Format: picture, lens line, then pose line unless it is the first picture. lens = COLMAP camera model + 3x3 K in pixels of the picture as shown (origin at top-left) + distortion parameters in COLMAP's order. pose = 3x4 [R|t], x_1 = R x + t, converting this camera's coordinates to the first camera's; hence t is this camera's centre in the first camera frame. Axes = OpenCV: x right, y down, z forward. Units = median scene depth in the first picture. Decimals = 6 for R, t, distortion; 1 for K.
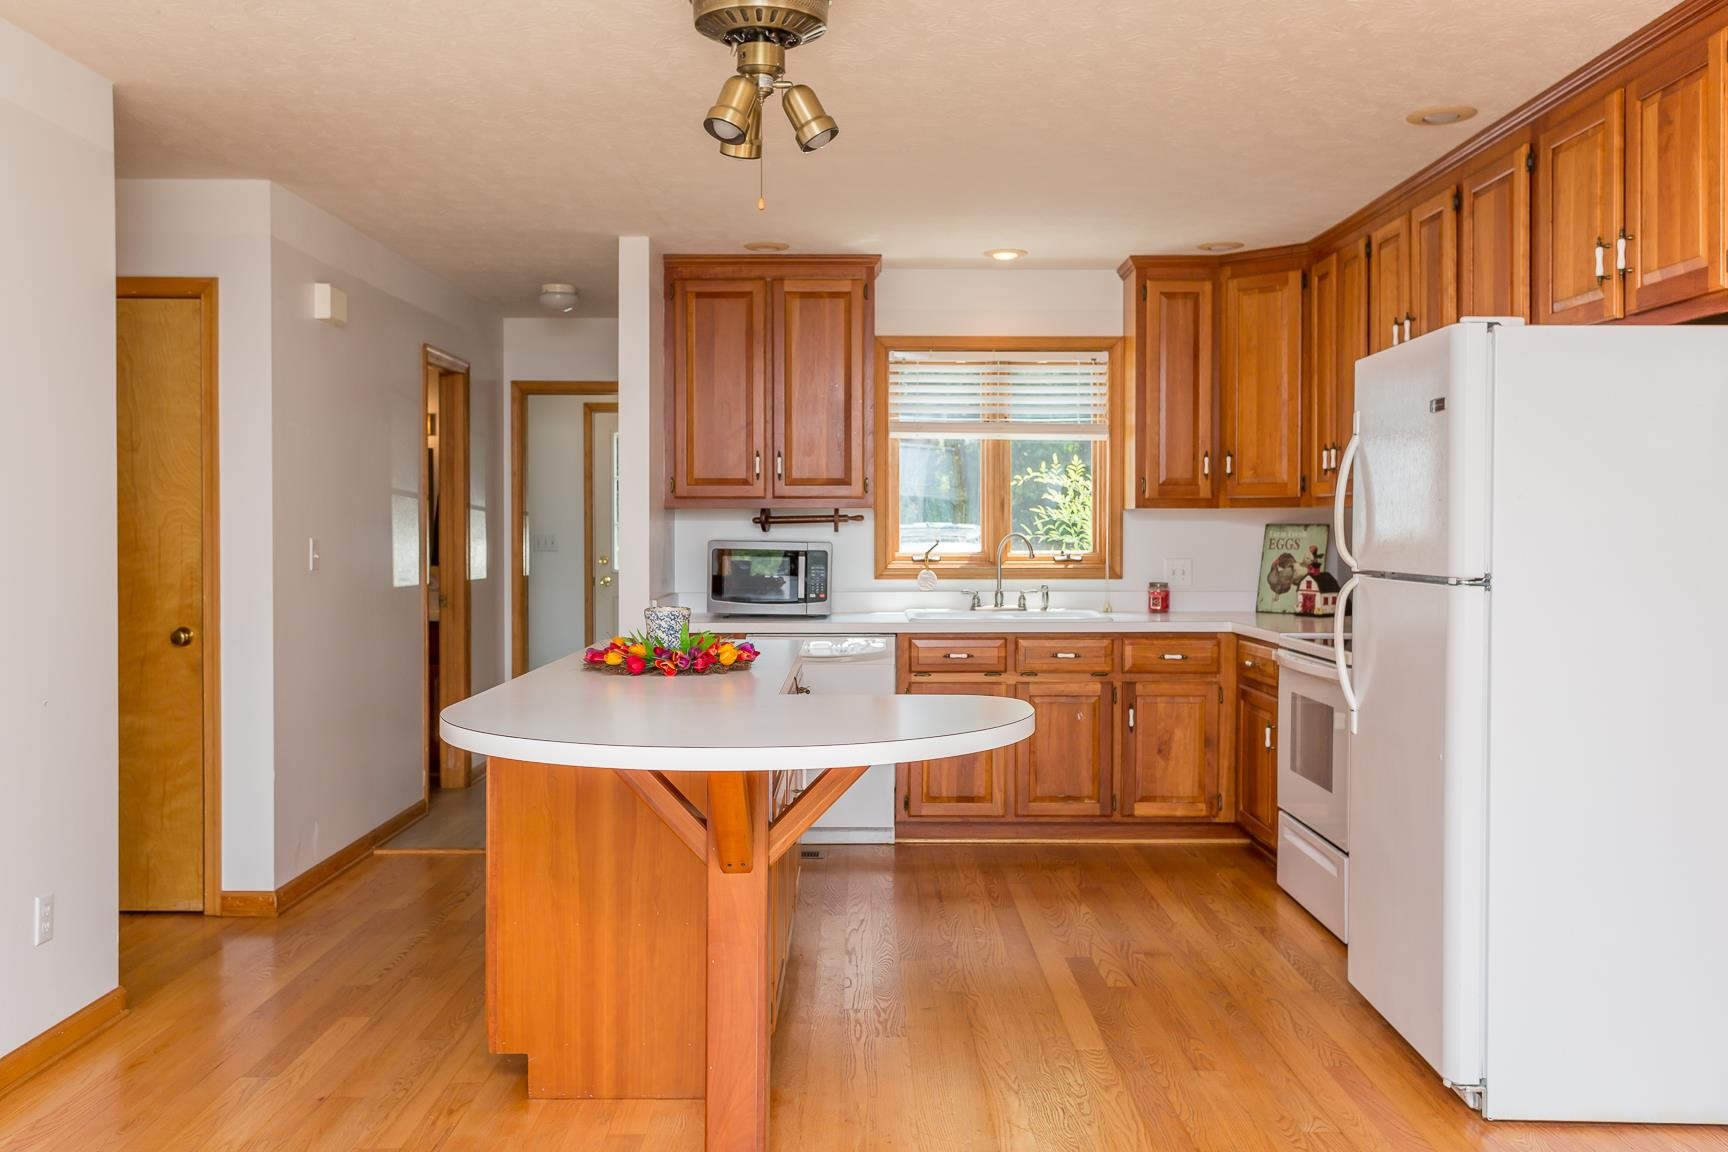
lens RADIAL K [[1273.4, 0, 861.5], [0, 1273.4, 561.9], [0, 0, 1]] dist [-0.012226, 0.019248]
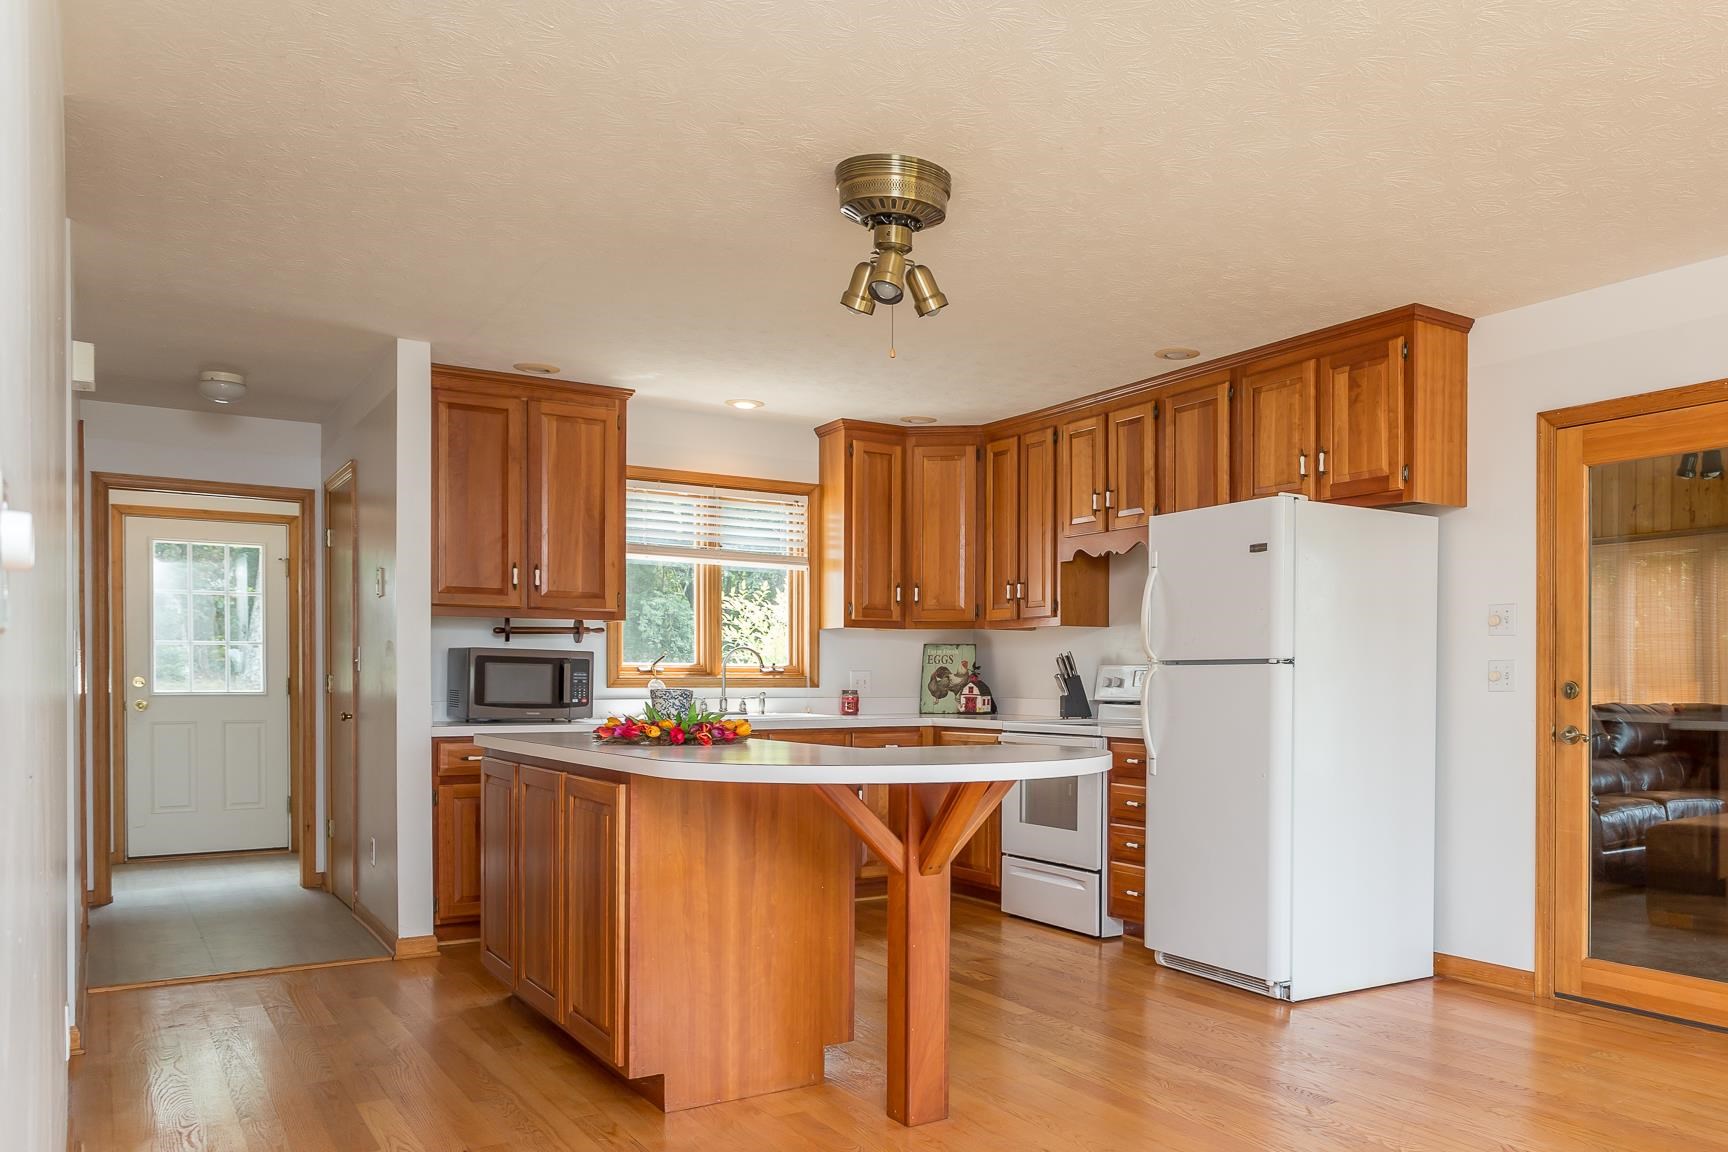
lens RADIAL K [[1244.1, 0, 862.8], [0, 1244.1, 715.3], [0, 0, 1]] dist [-0.009489, -0.000844]
pose [[0.849830, -0.006021, 0.527023, -0.399183], [0.005368, 0.999982, 0.002768, 0.038890], [-0.527030, 0.000477, 0.849847, -0.016008]]
